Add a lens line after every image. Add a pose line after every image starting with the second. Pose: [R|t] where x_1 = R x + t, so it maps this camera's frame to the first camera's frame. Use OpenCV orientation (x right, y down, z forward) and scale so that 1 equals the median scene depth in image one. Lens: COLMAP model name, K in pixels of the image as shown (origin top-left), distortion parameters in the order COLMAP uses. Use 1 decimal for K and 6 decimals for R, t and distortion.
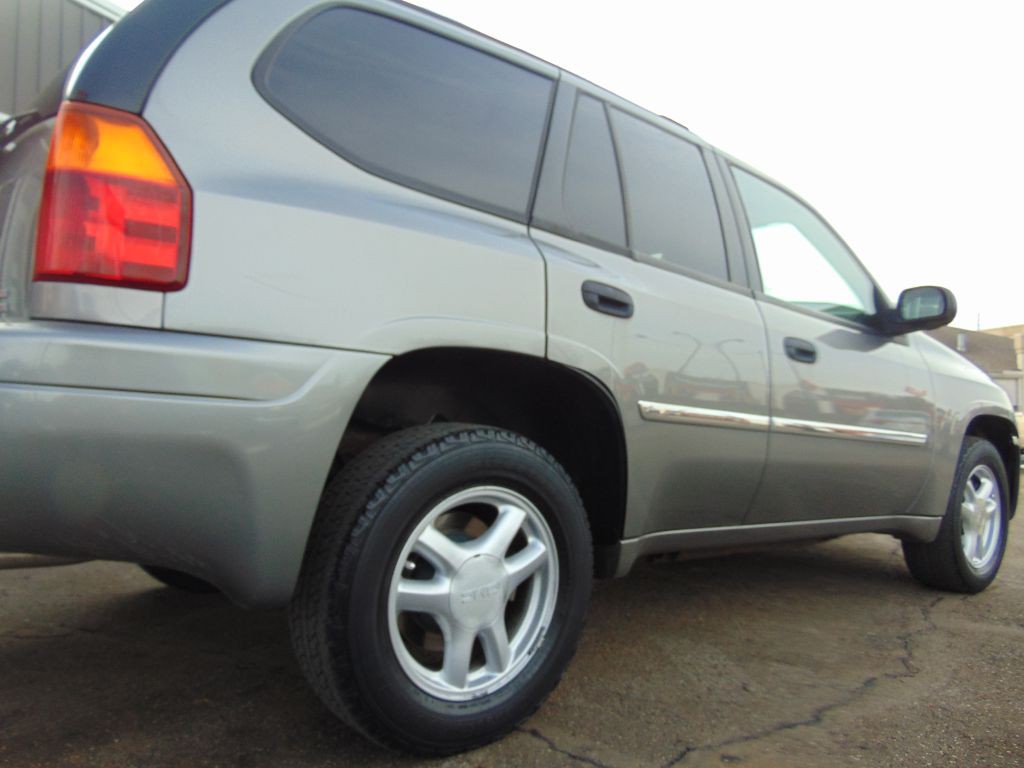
lens RADIAL K [[776.0, 0, 497.6], [0, 776.0, 382.5], [0, 0, 1]] dist [-0.028104, 0.099361]
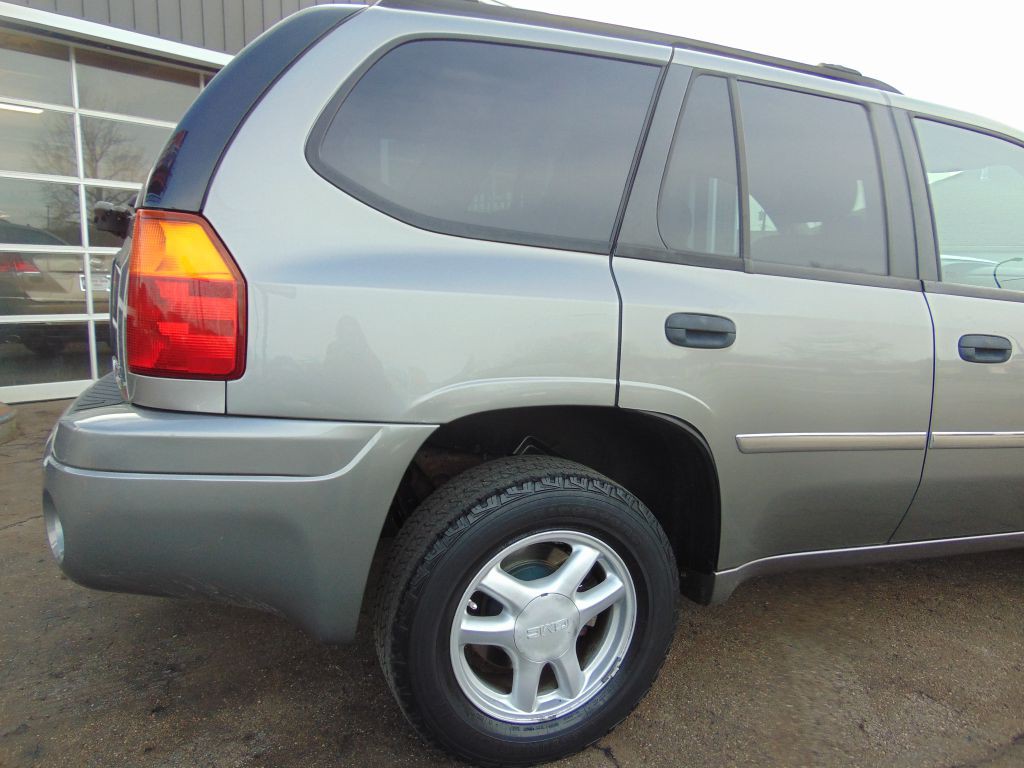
lens RADIAL K [[776.0, 0, 497.6], [0, 776.0, 382.5], [0, 0, 1]] dist [-0.028104, 0.099361]
pose [[0.951416, 0.035043, -0.305907, 0.214898], [0.018259, 0.985333, 0.169664, -0.226013], [0.307366, -0.167007, 0.936822, 0.058531]]
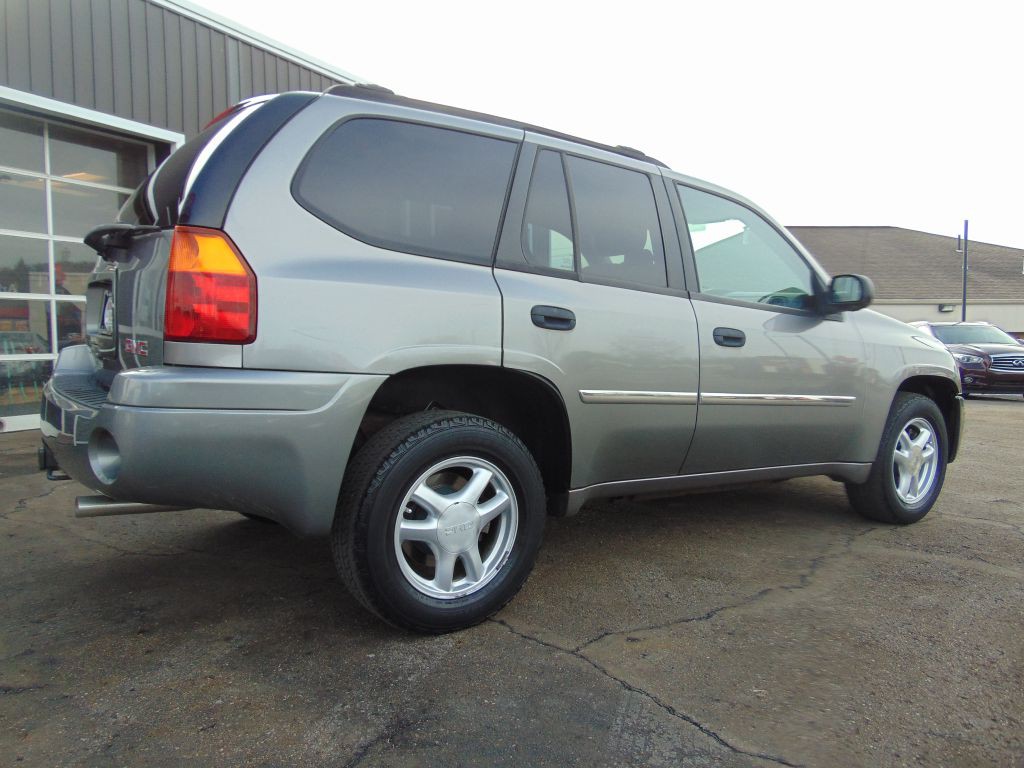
lens RADIAL K [[787.7, 0, 491.6], [0, 787.7, 382.4], [0, 0, 1]] dist [-0.015907, 0.104645]
pose [[0.996181, -0.013029, -0.086339, 0.166315], [0.021224, 0.995280, 0.094694, -0.138812], [0.084698, -0.096164, 0.991755, -0.433615]]
